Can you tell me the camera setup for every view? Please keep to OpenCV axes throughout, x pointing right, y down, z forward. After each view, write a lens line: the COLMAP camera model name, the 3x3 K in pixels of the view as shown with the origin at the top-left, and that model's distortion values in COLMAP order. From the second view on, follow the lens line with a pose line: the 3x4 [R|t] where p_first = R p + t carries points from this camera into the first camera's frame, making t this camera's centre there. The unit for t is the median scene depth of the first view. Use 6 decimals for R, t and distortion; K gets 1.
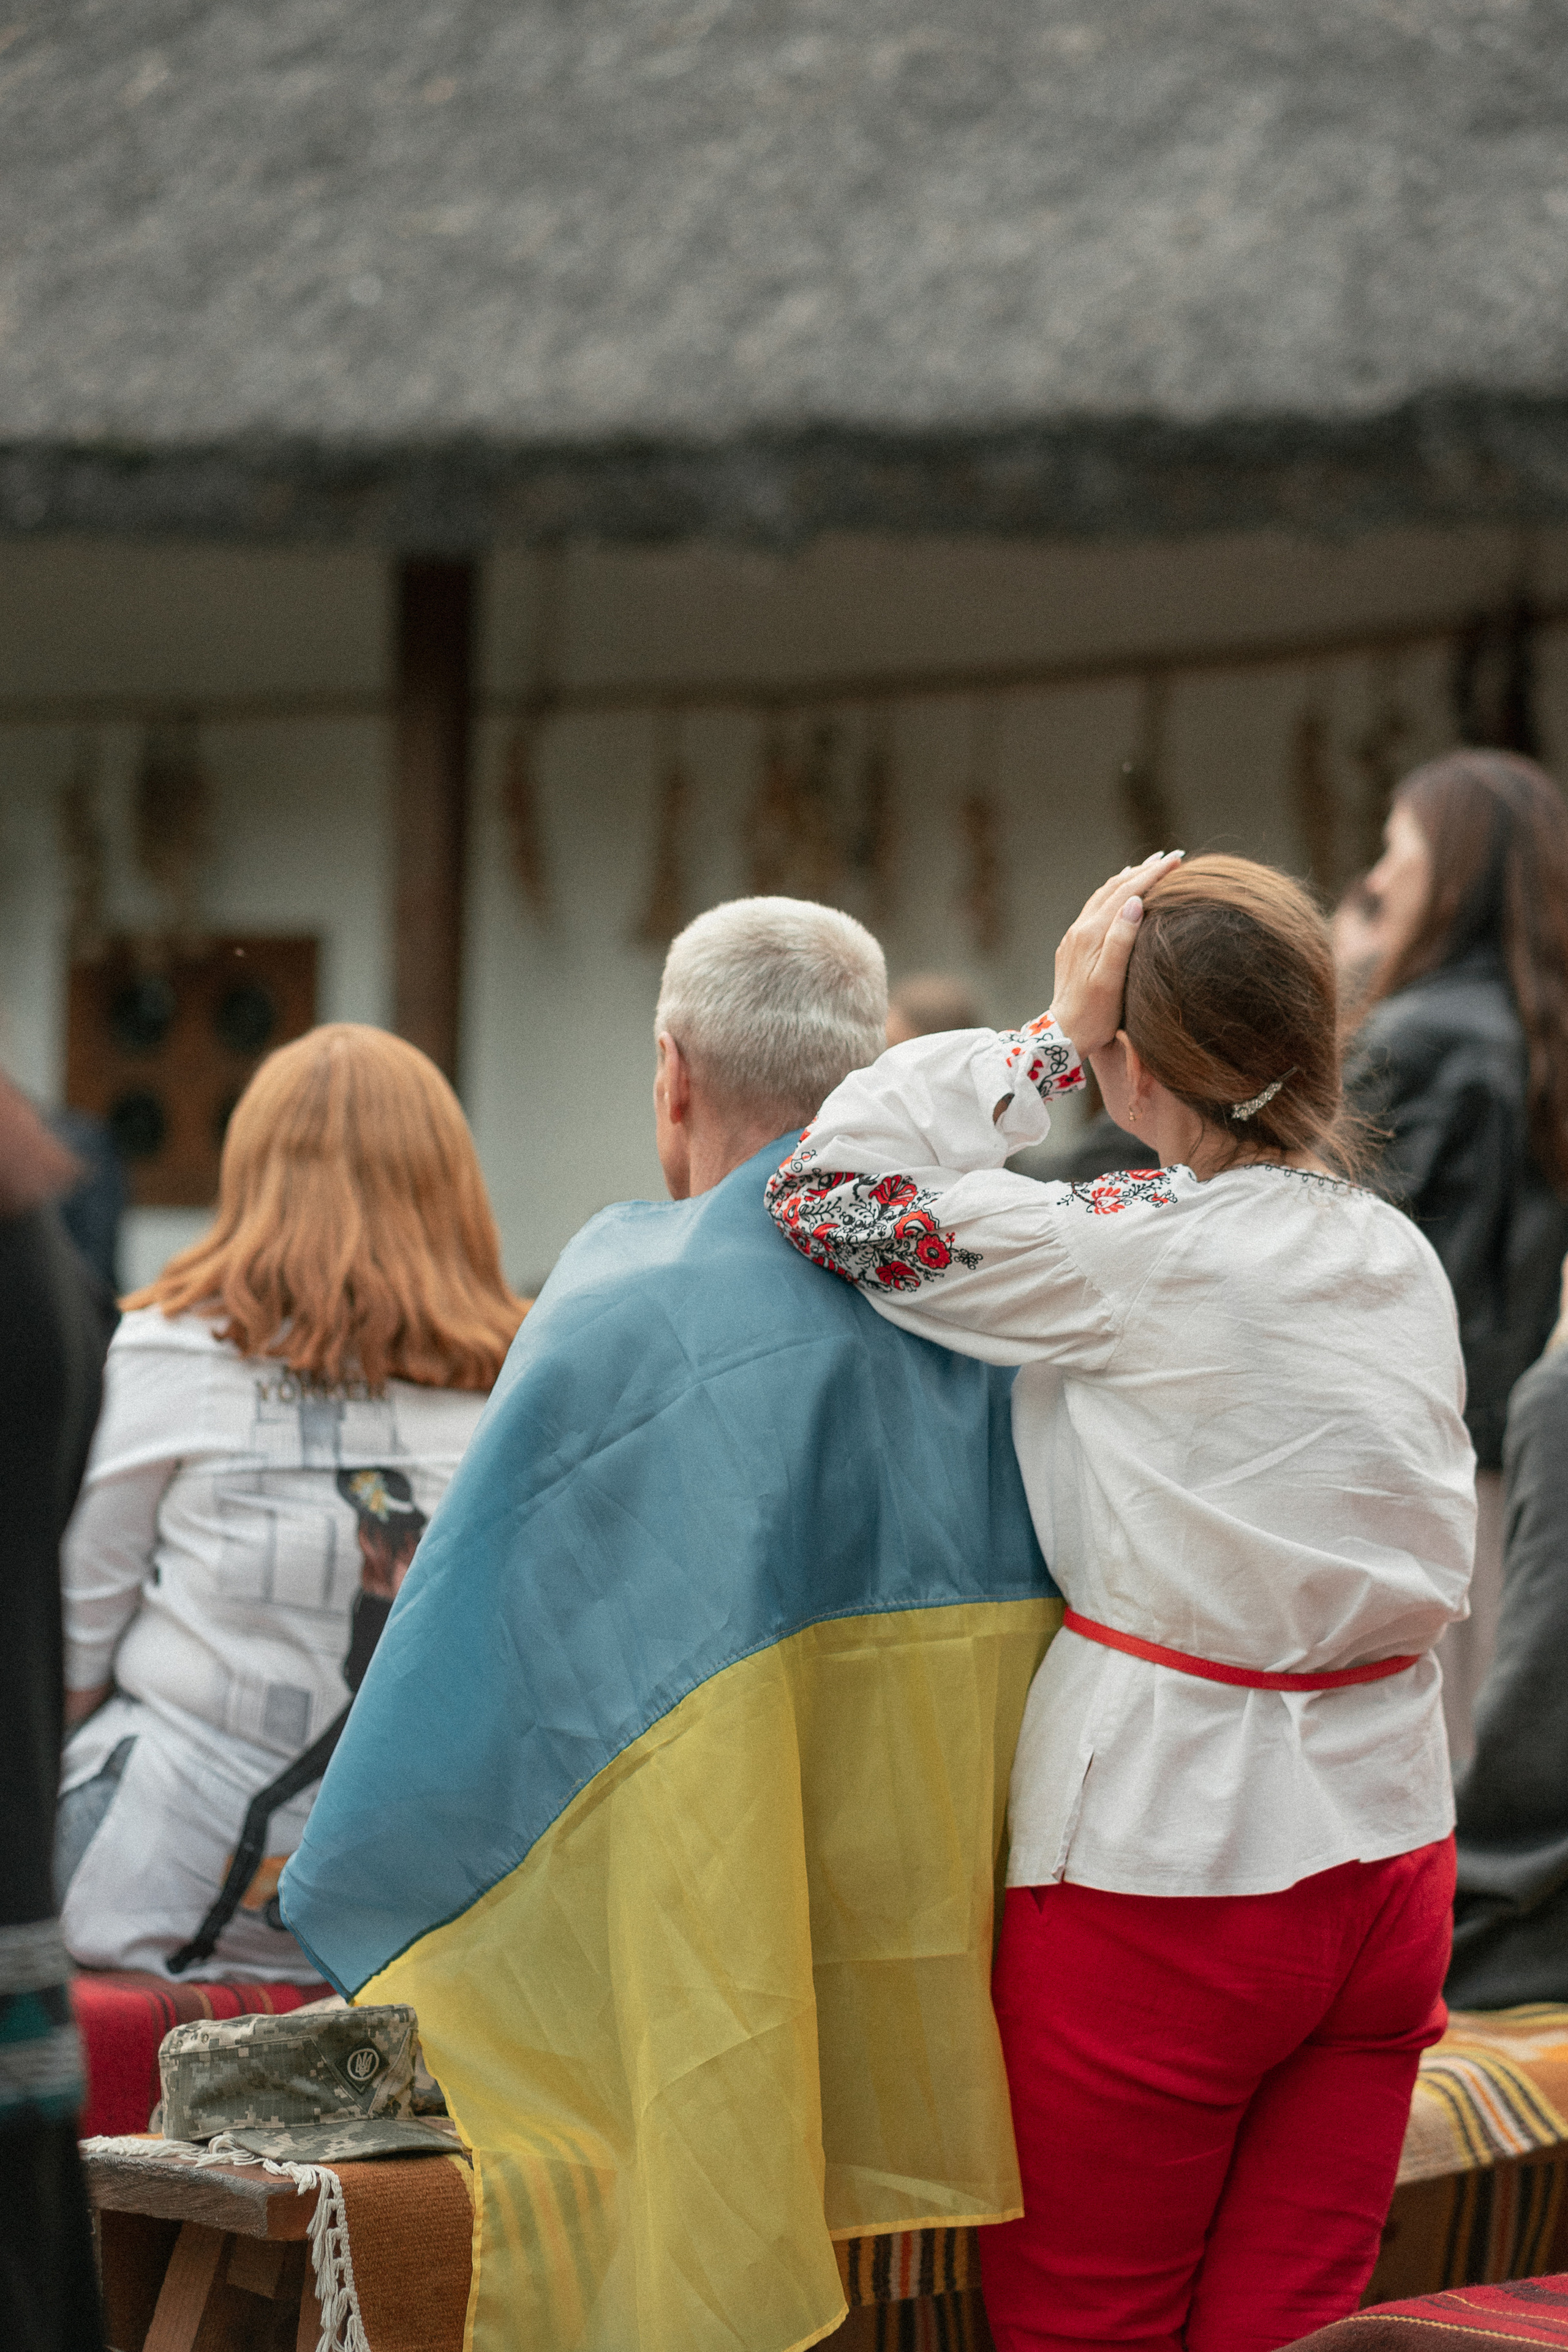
lens RADIAL K [[6011.3, 0, 791.4], [0, 6011.3, 1088.4], [0, 0, 1]] dist [1.419123, -16.941772]
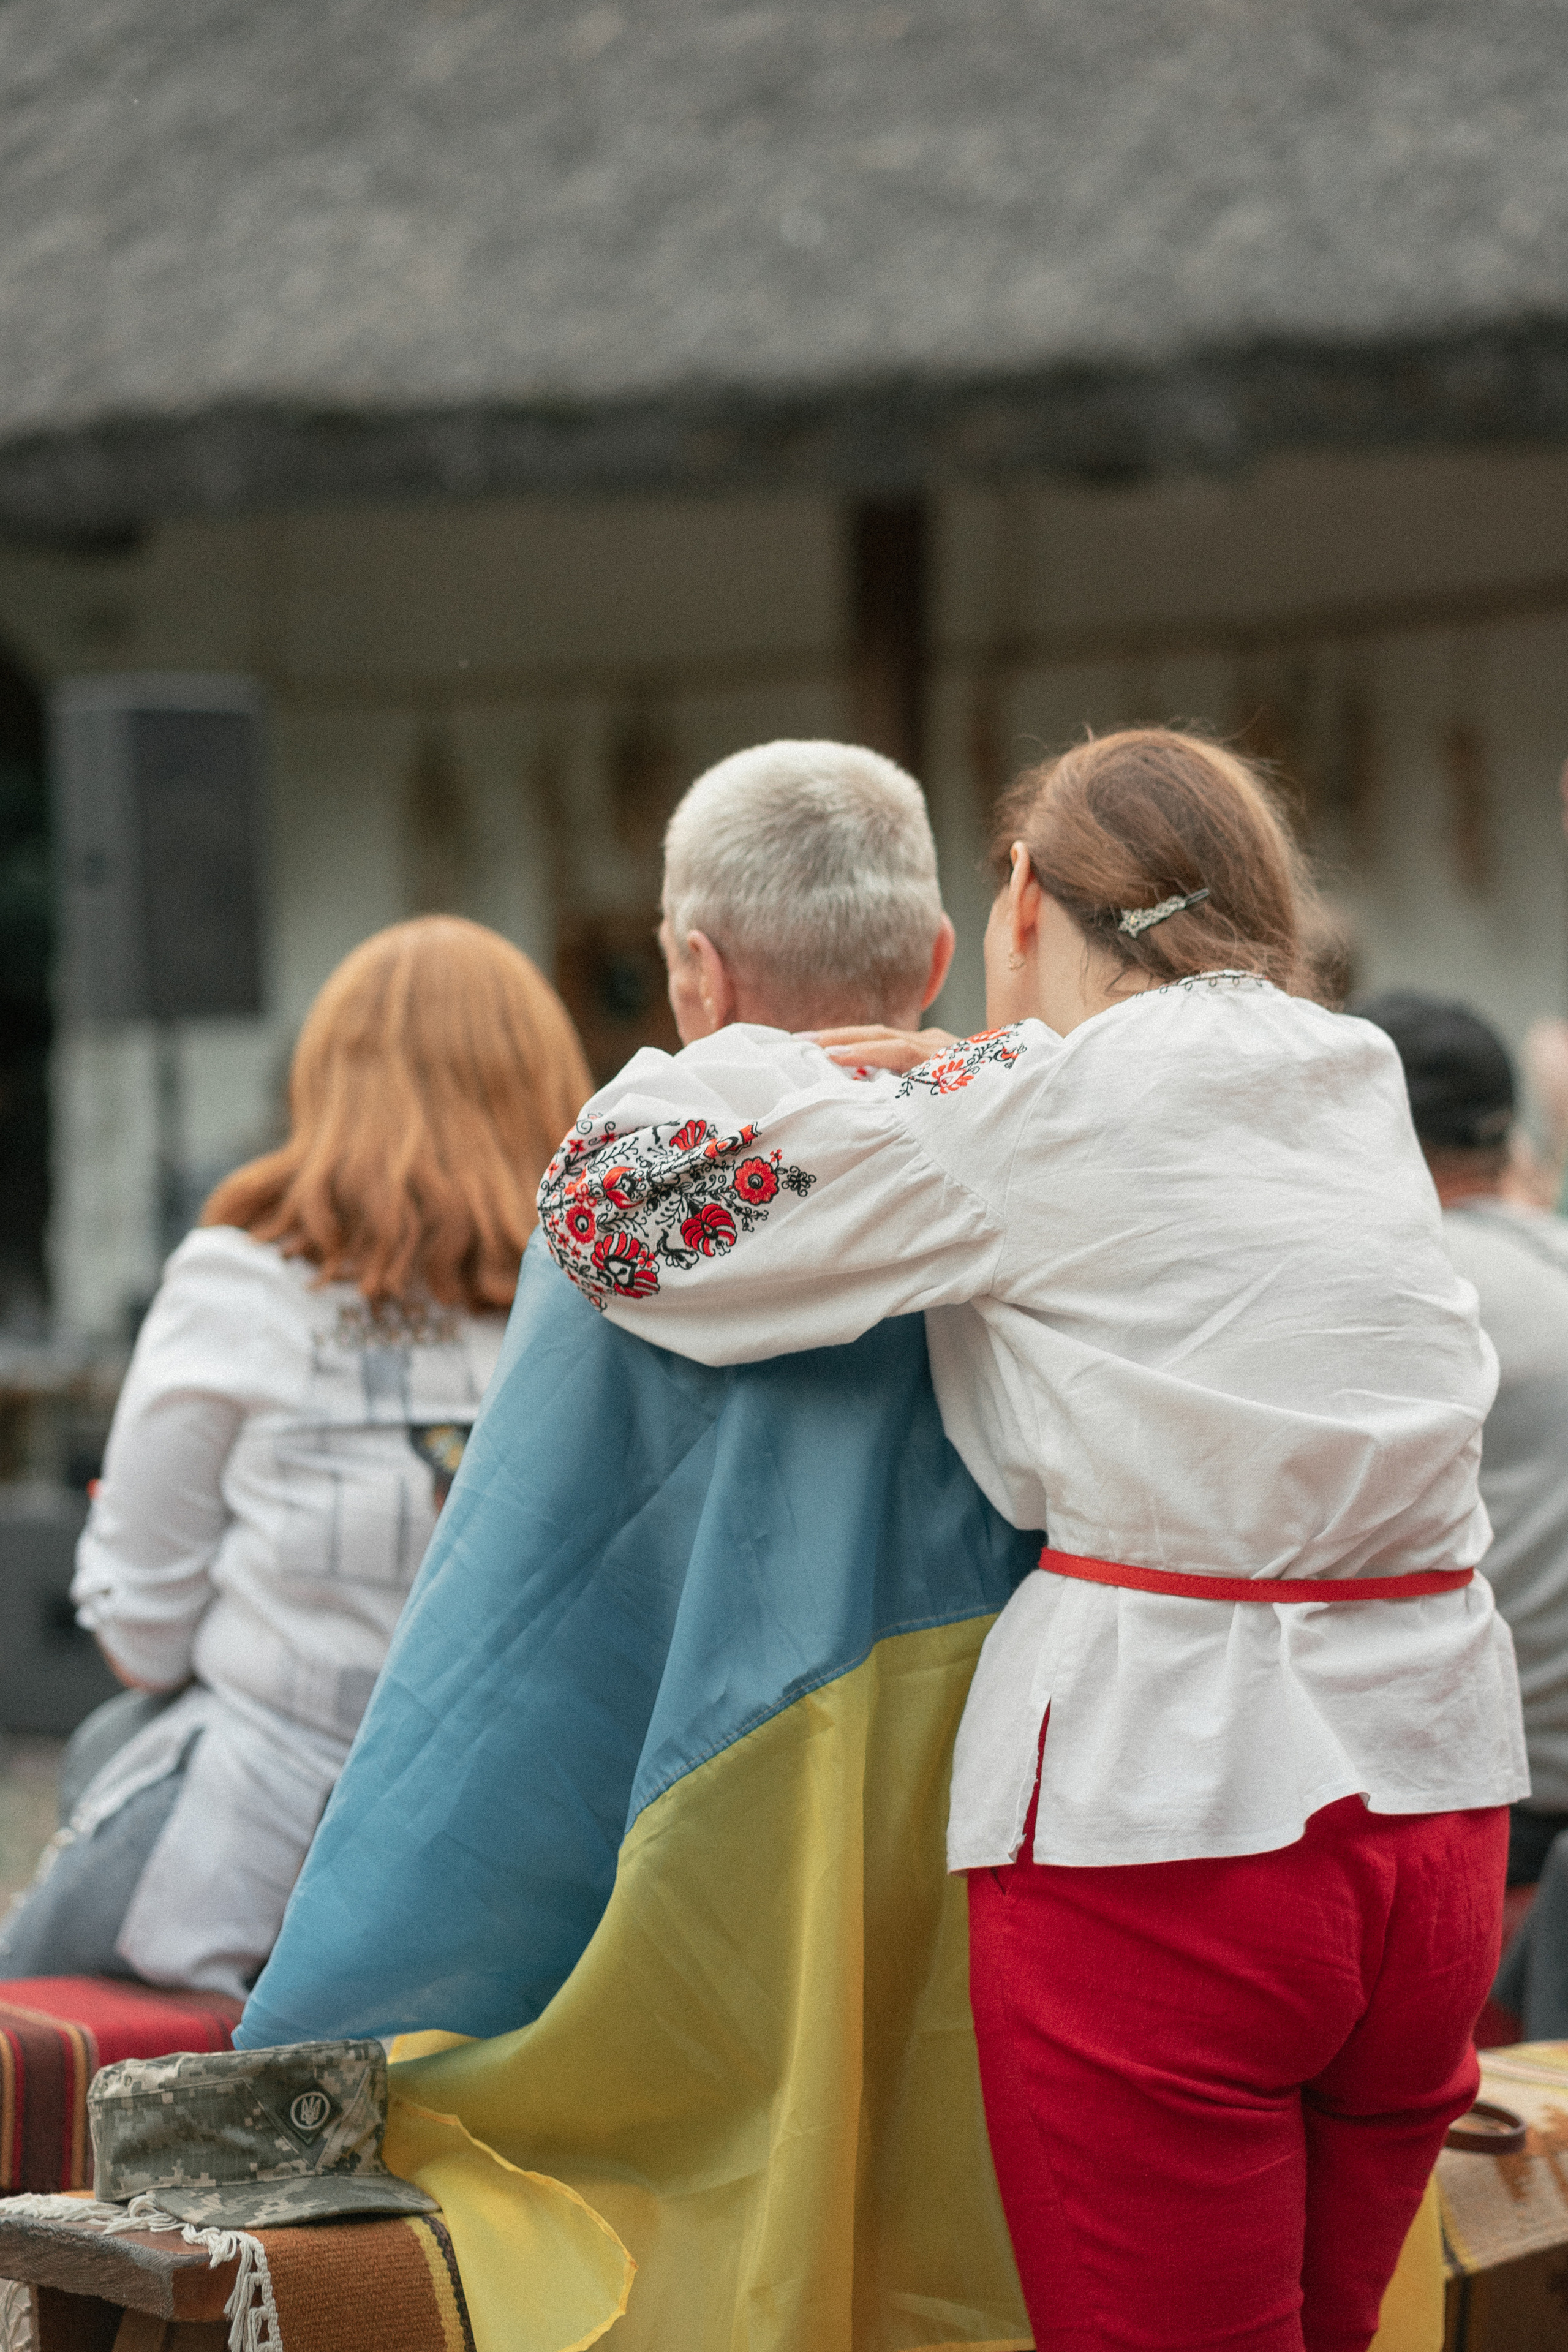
lens RADIAL K [[5901.6, 0, 784.0], [0, 5901.6, 1176.0], [0, 0, 1]] dist [0.998381, -10.249300]
pose [[0.993529, -0.022148, -0.111395, 0.075636], [0.023717, 0.999637, 0.012783, 0.017037], [0.111071, -0.015342, 0.993694, 0.154856]]
